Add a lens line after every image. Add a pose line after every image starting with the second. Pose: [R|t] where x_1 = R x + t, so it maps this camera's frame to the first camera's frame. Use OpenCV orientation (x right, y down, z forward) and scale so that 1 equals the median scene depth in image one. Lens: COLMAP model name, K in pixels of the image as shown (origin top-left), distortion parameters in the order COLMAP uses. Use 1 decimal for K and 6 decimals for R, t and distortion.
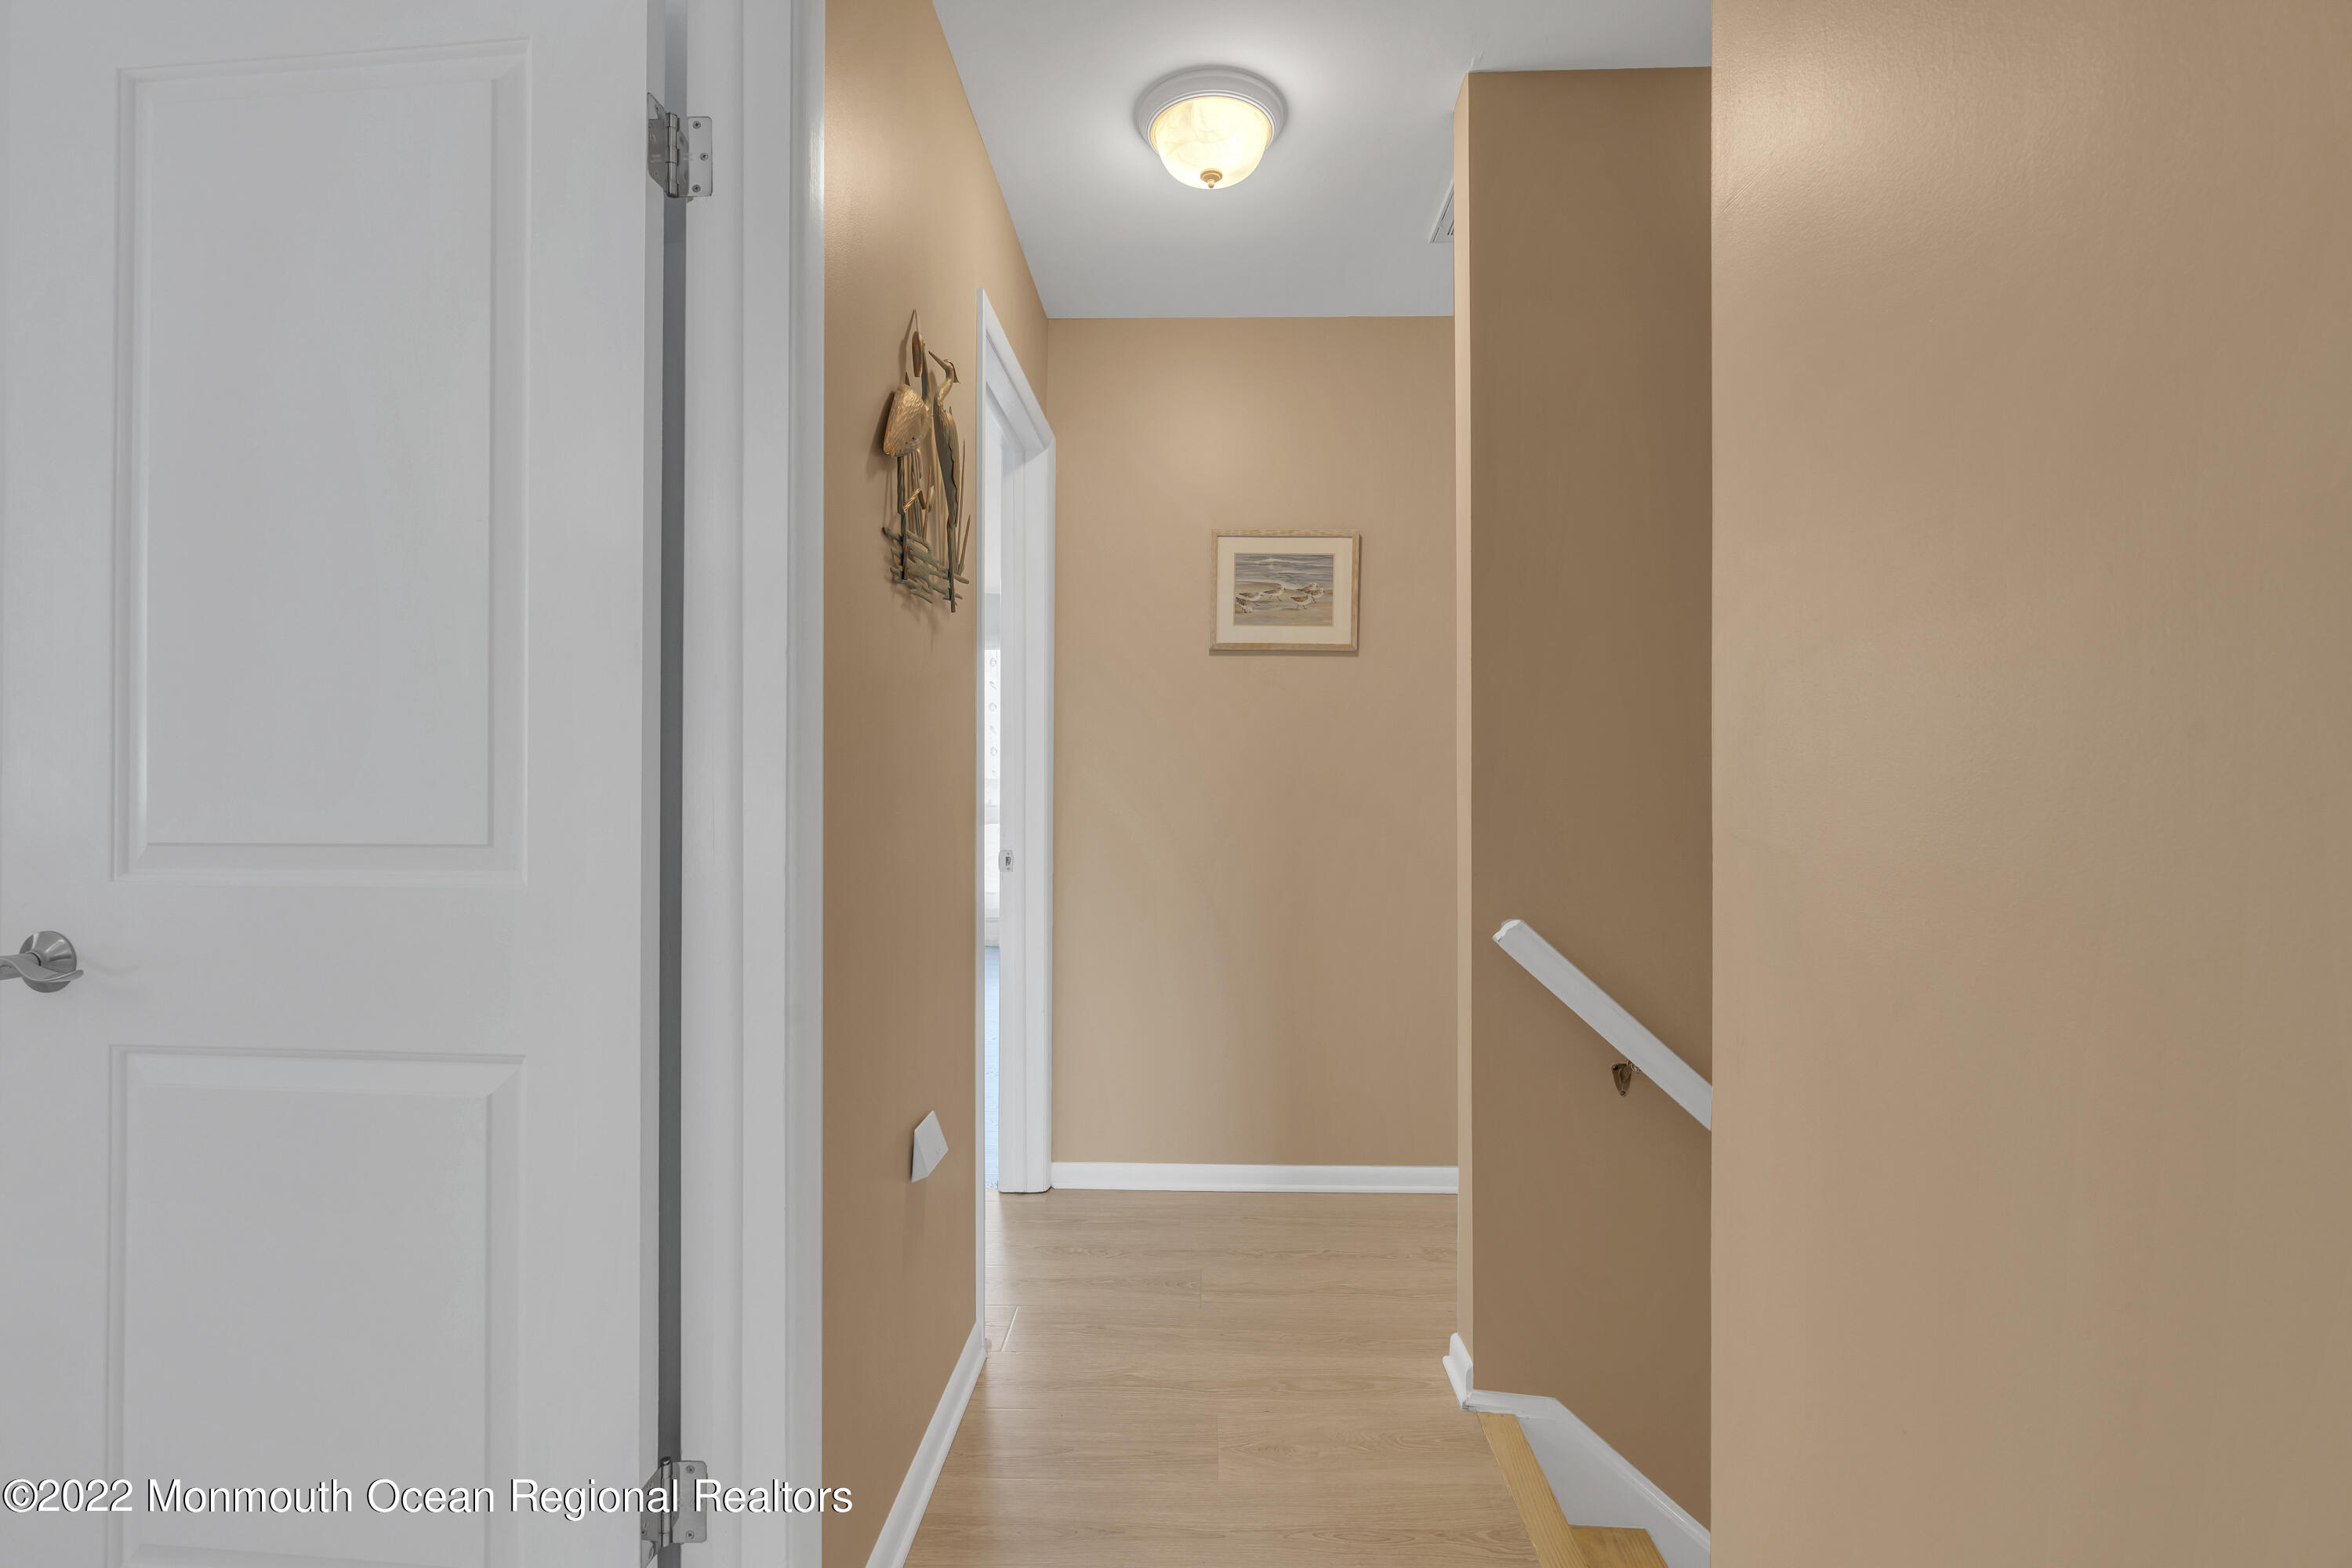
lens RADIAL K [[1056.4, 0, 1177.6], [0, 1056.4, 782.8], [0, 0, 1]] dist [0.003845, 0.000400]
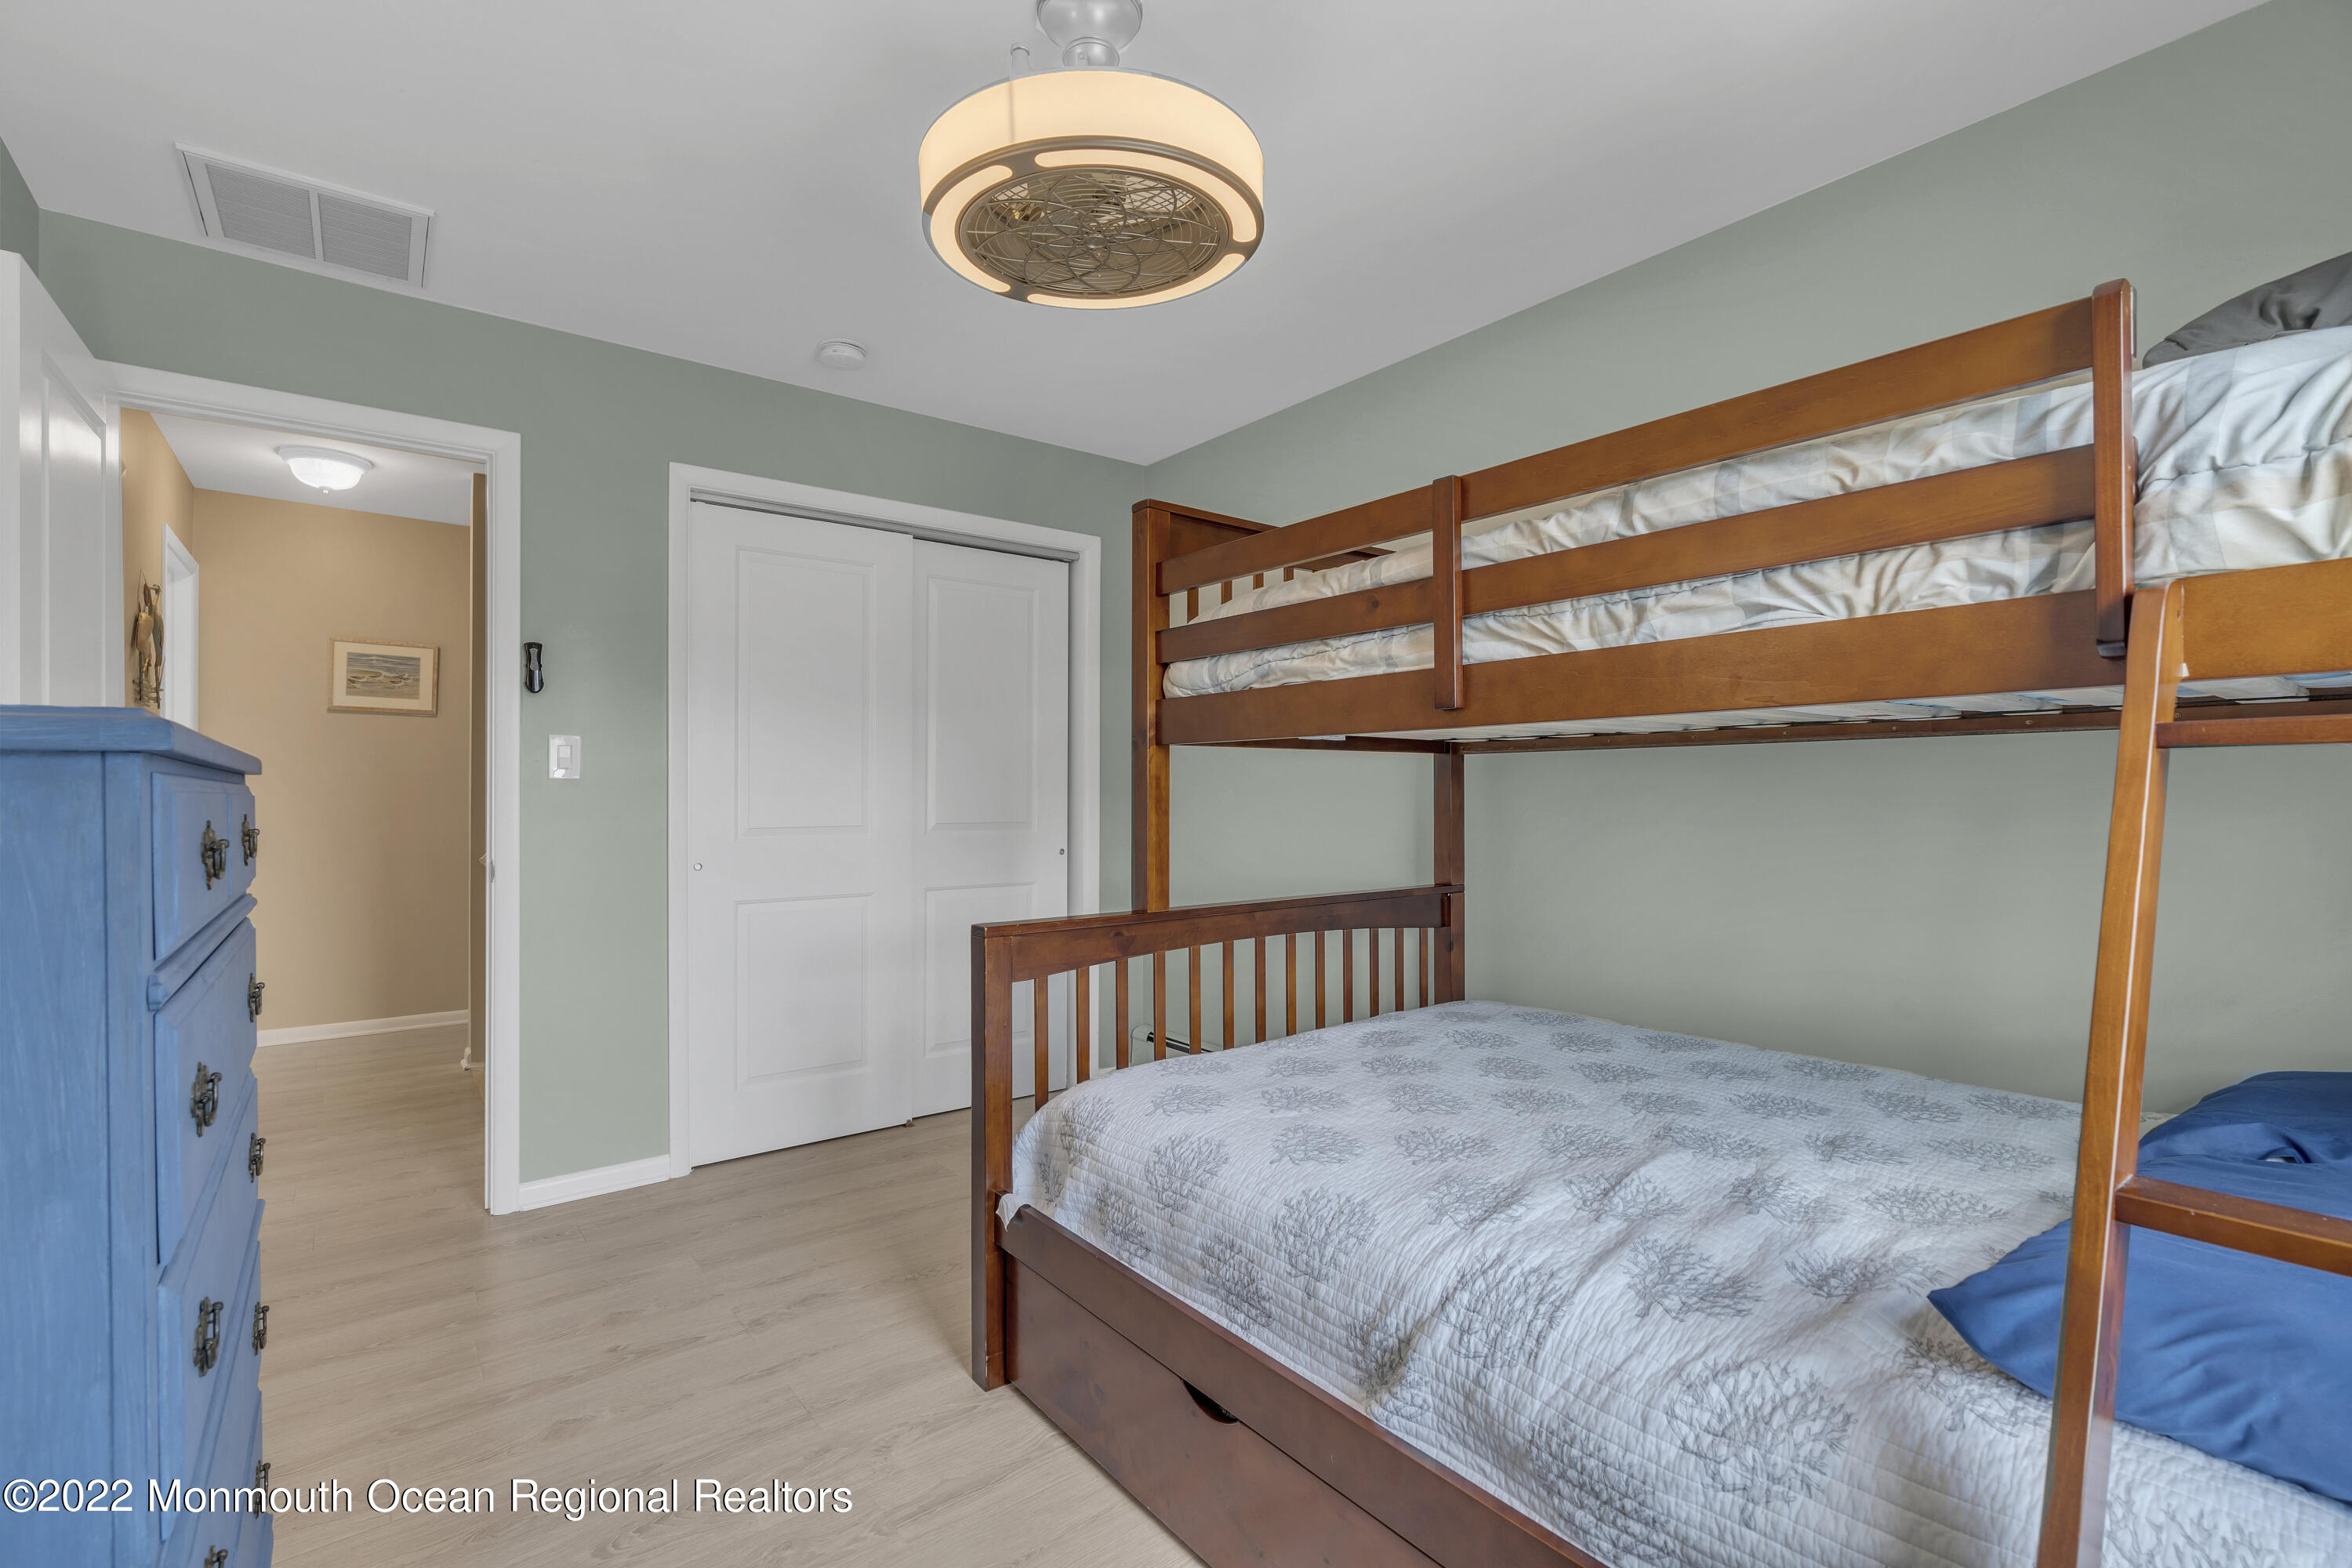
lens RADIAL K [[1056.4, 0, 1185.6], [0, 1056.4, 780.4], [0, 0, 1]] dist [0.003845, 0.000400]
pose [[0.764151, 0.003863, 0.645026, -0.011816], [-0.001557, 0.999990, -0.004144, -0.010483], [-0.645036, 0.002163, 0.764149, -1.132304]]
